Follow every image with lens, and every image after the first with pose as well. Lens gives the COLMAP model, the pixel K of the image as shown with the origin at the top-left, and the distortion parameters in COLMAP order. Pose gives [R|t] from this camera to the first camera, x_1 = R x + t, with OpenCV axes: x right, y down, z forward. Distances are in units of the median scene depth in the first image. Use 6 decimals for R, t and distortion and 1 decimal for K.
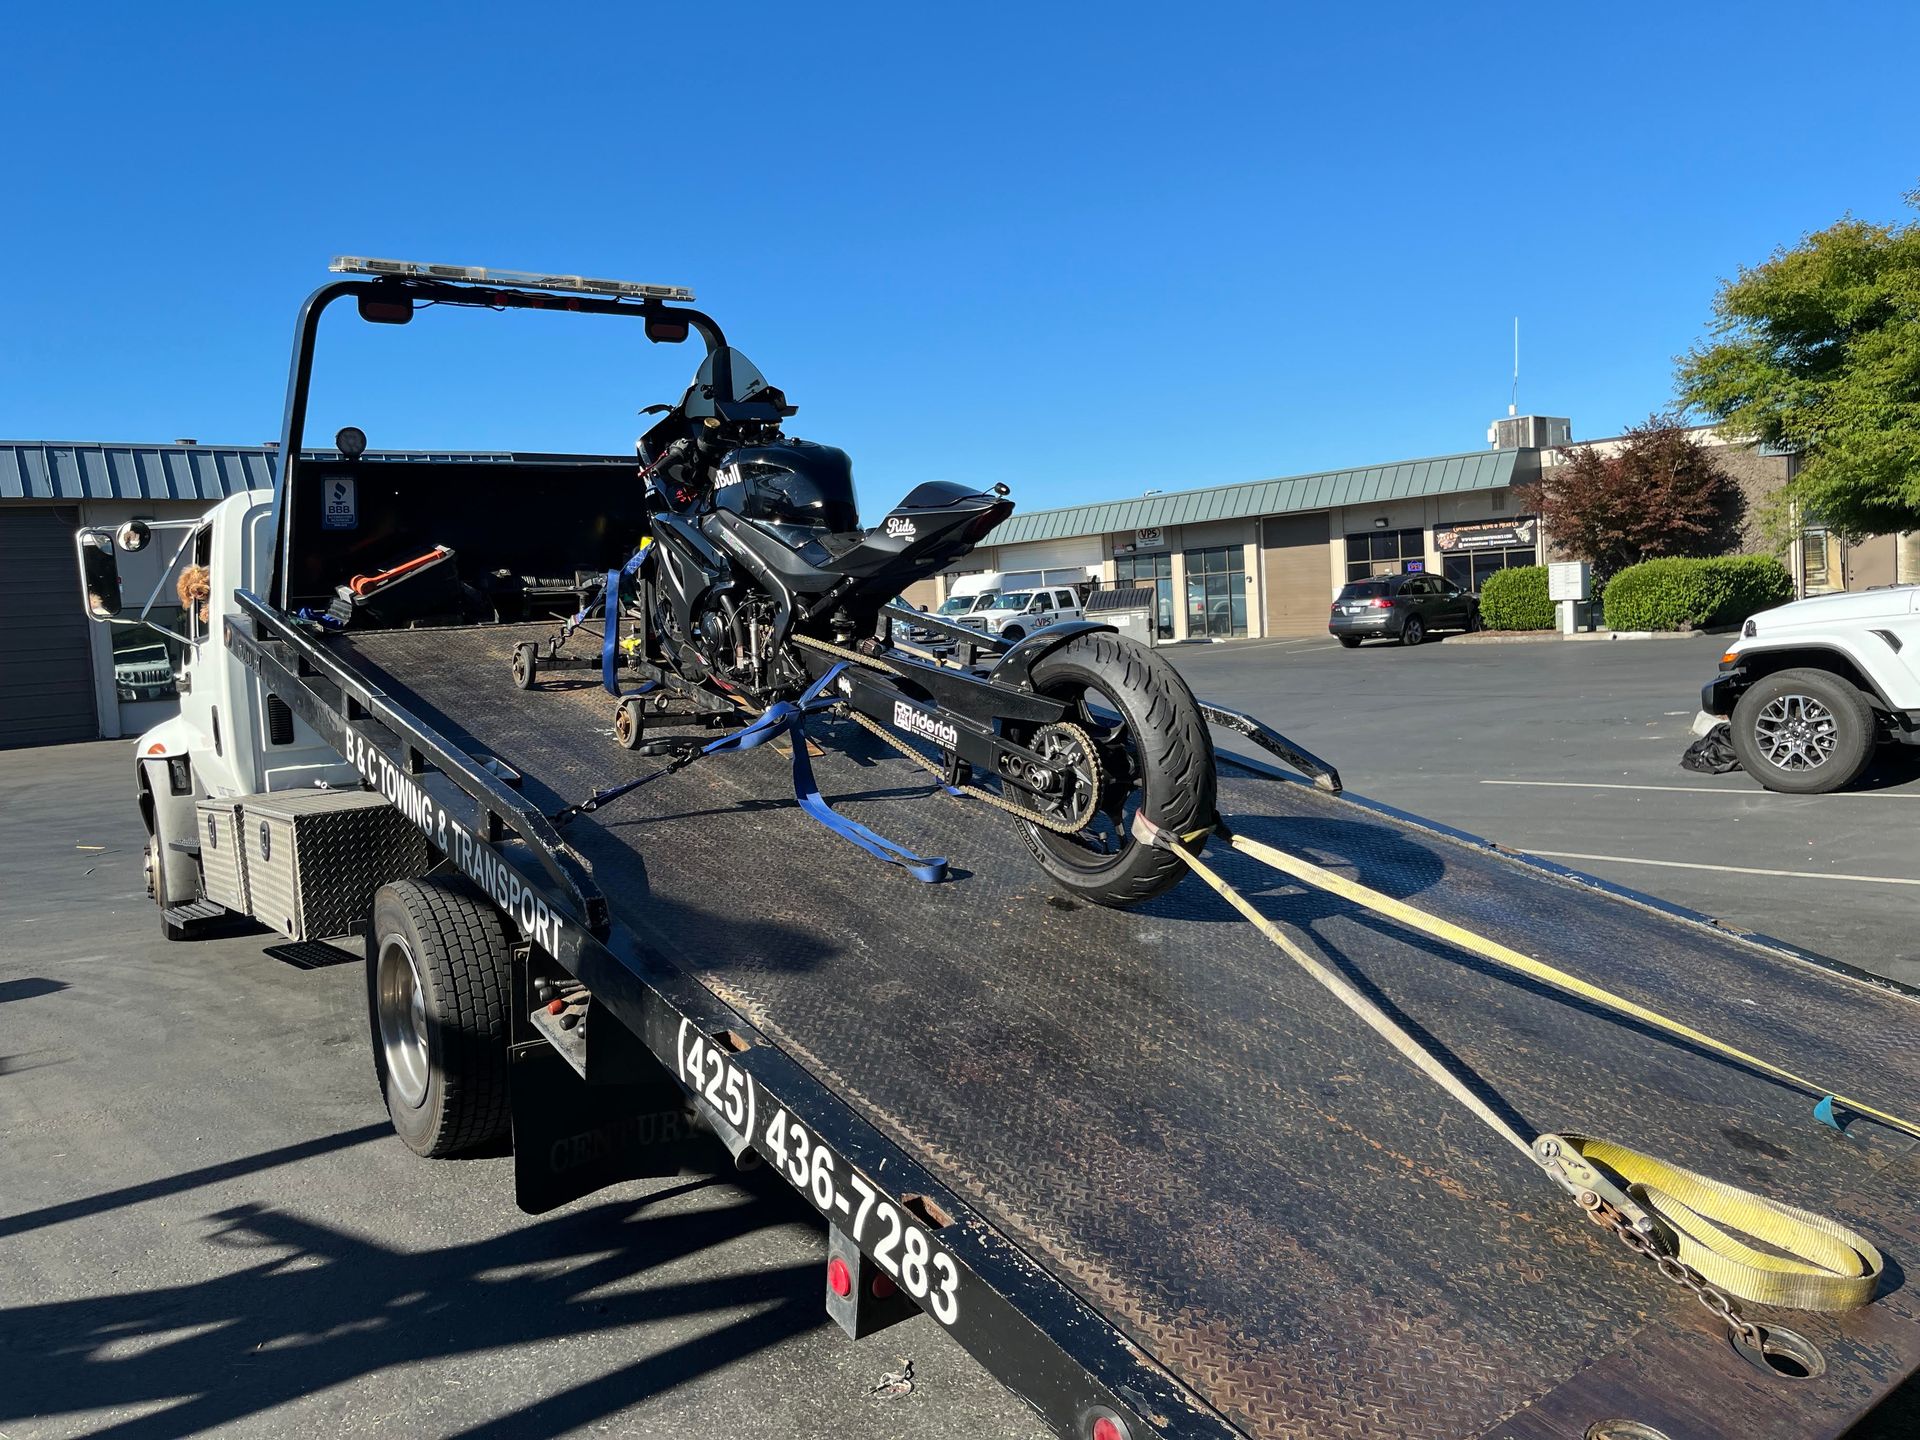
lens RADIAL K [[1469.0, 0, 935.5], [0, 1469.0, 706.6], [0, 0, 1]] dist [0.041627, -0.062764]
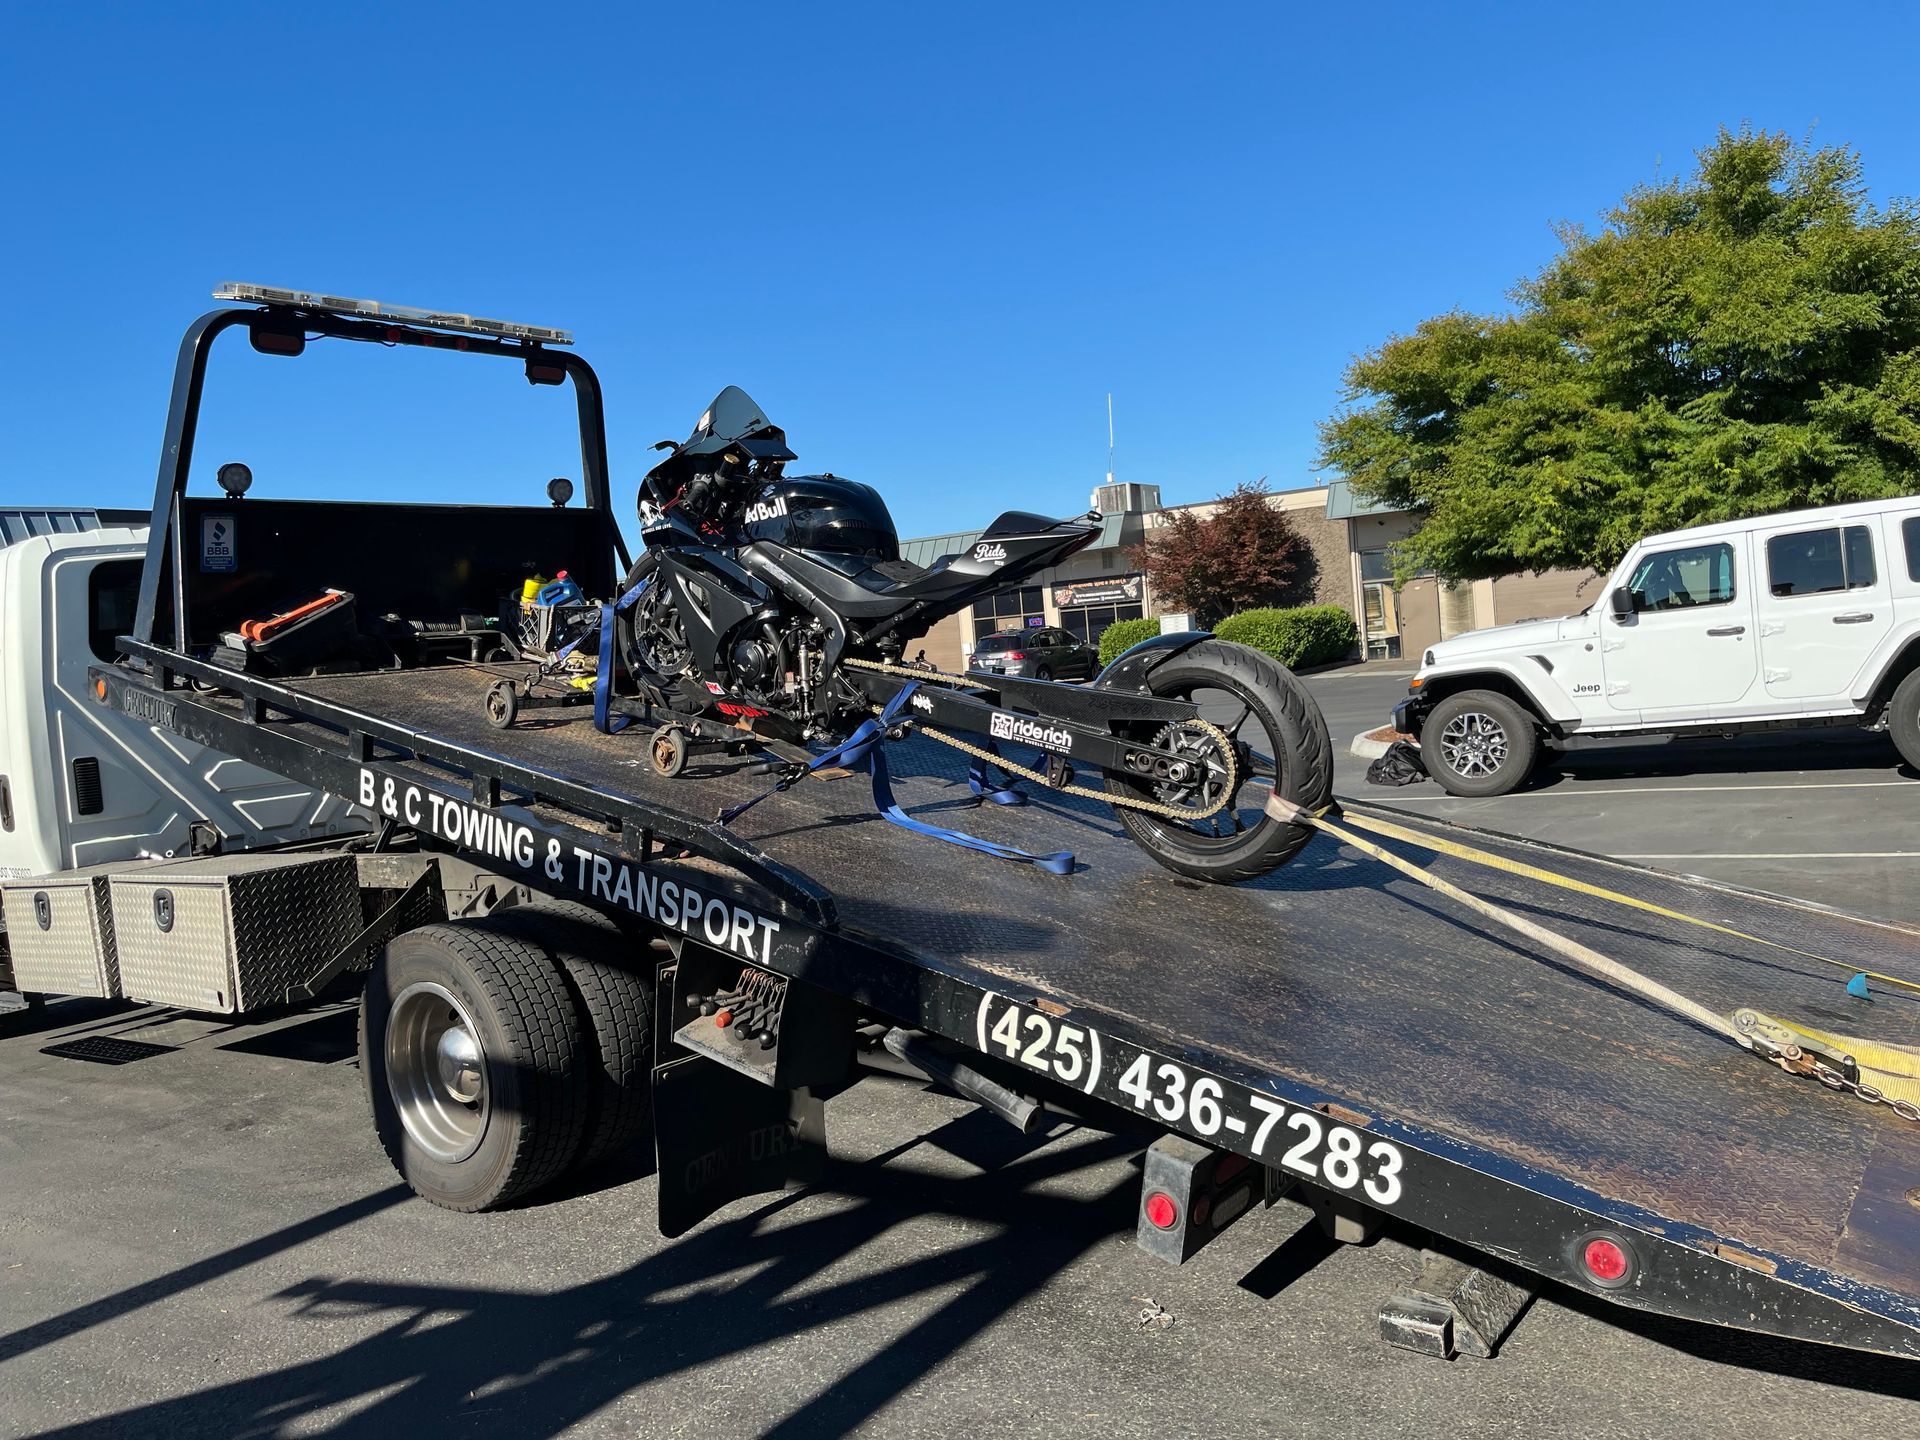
lens RADIAL K [[1469.0, 0, 942.3], [0, 1469.0, 704.1], [0, 0, 1]] dist [0.041627, -0.062764]
pose [[0.961511, -0.031364, 0.272971, -0.407621], [0.043448, 0.998320, -0.038335, 0.033975], [-0.271310, 0.048719, 0.961258, -0.029897]]
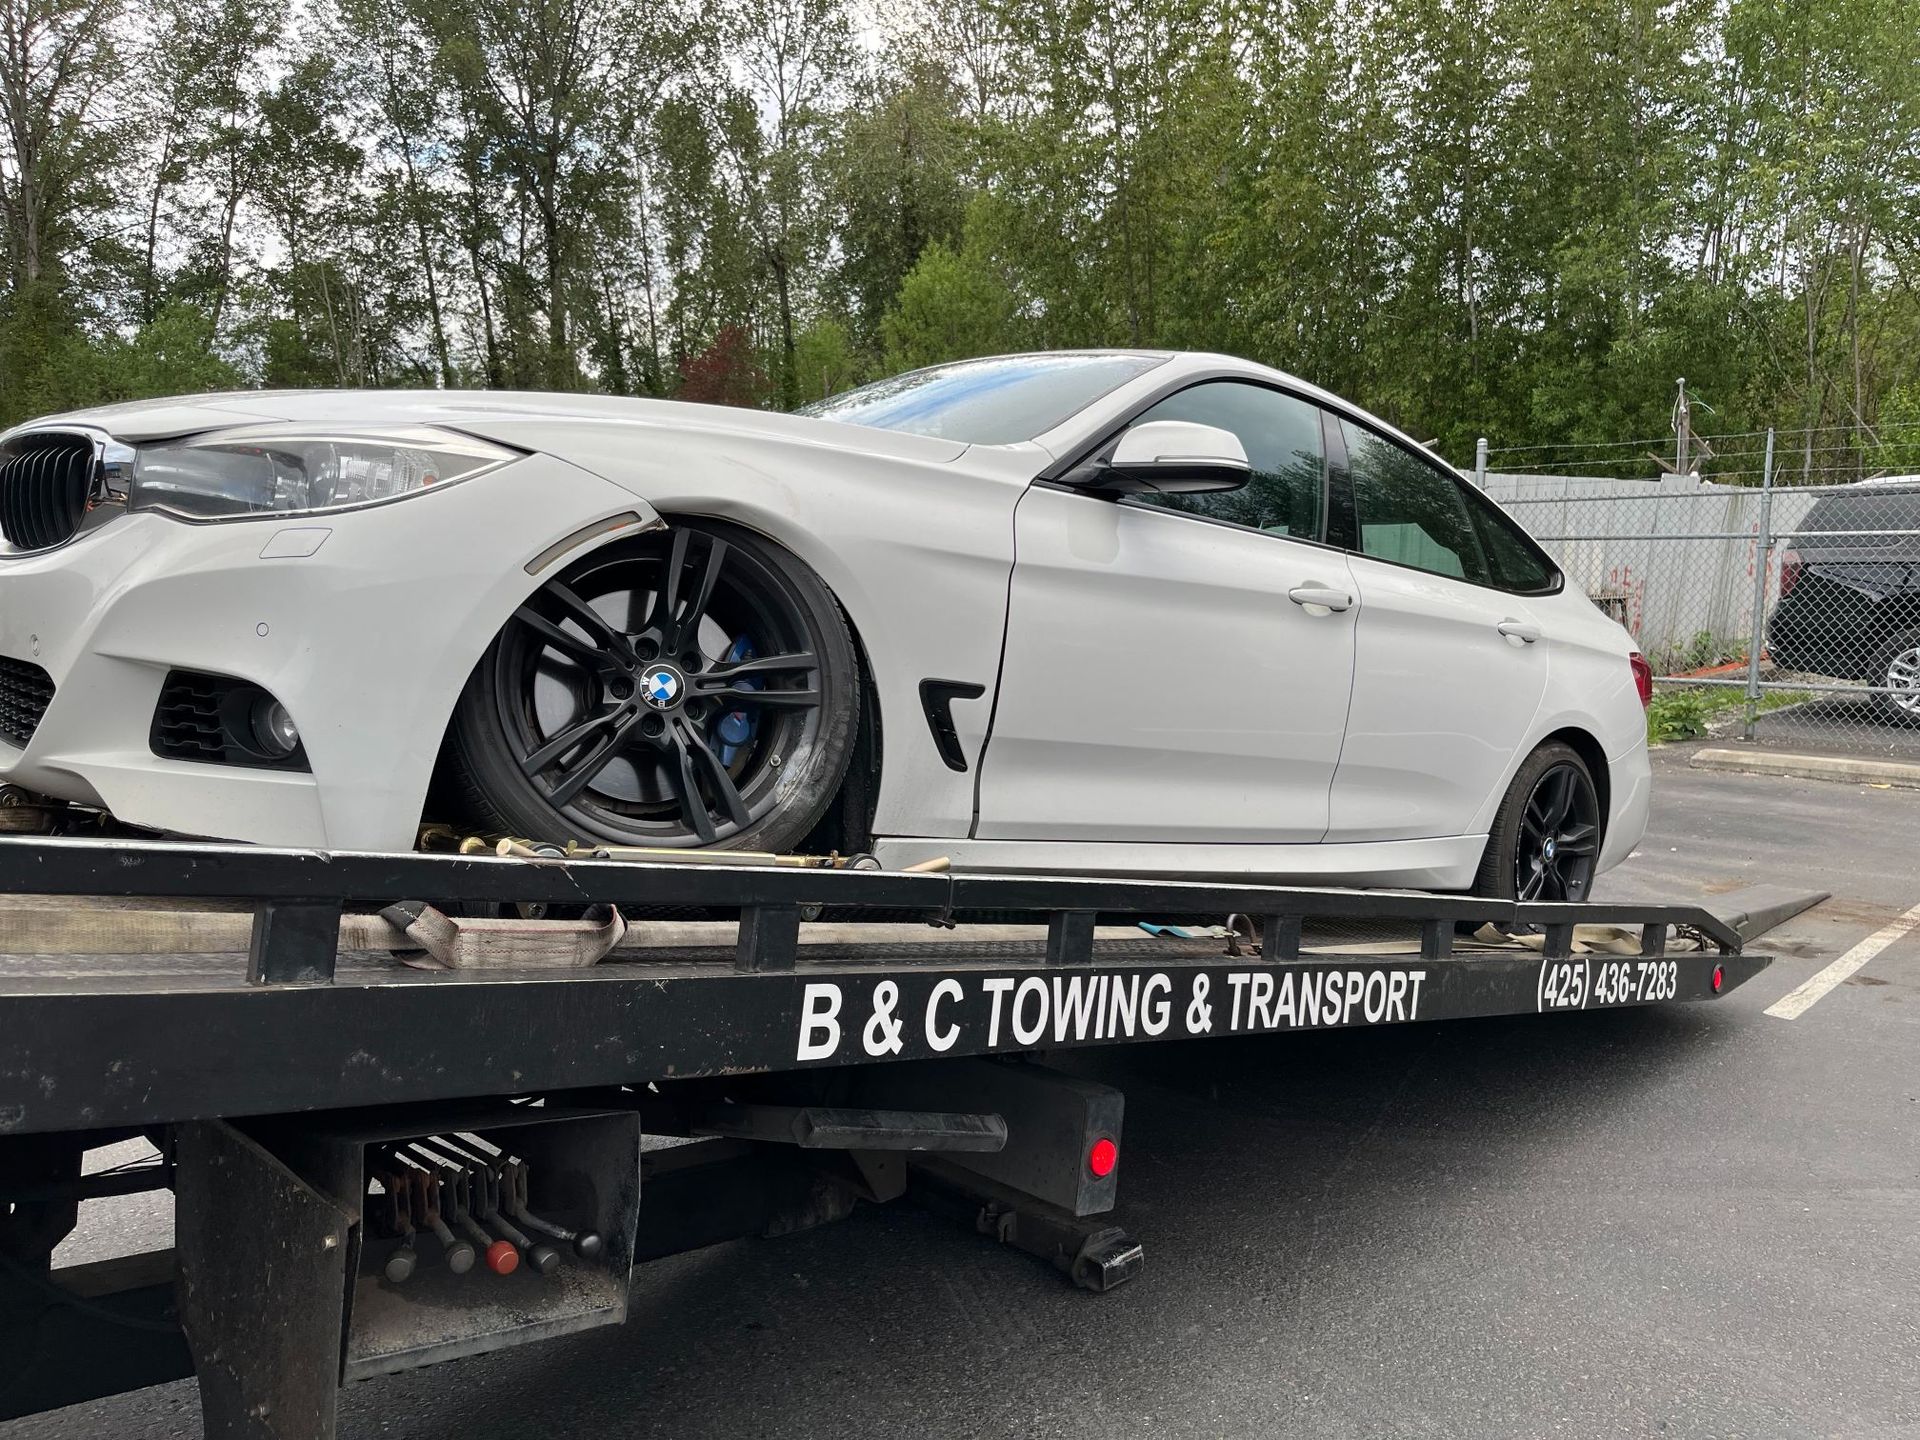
lens RADIAL K [[1469.0, 0, 968.0], [0, 1469.0, 739.5], [0, 0, 1]] dist [0.041627, -0.062764]
pose [[-0.140190, -0.057541, 0.988451, -1.152038], [0.120083, 0.989952, 0.074660, -0.118814], [-0.982816, 0.129163, -0.131872, 1.373292]]
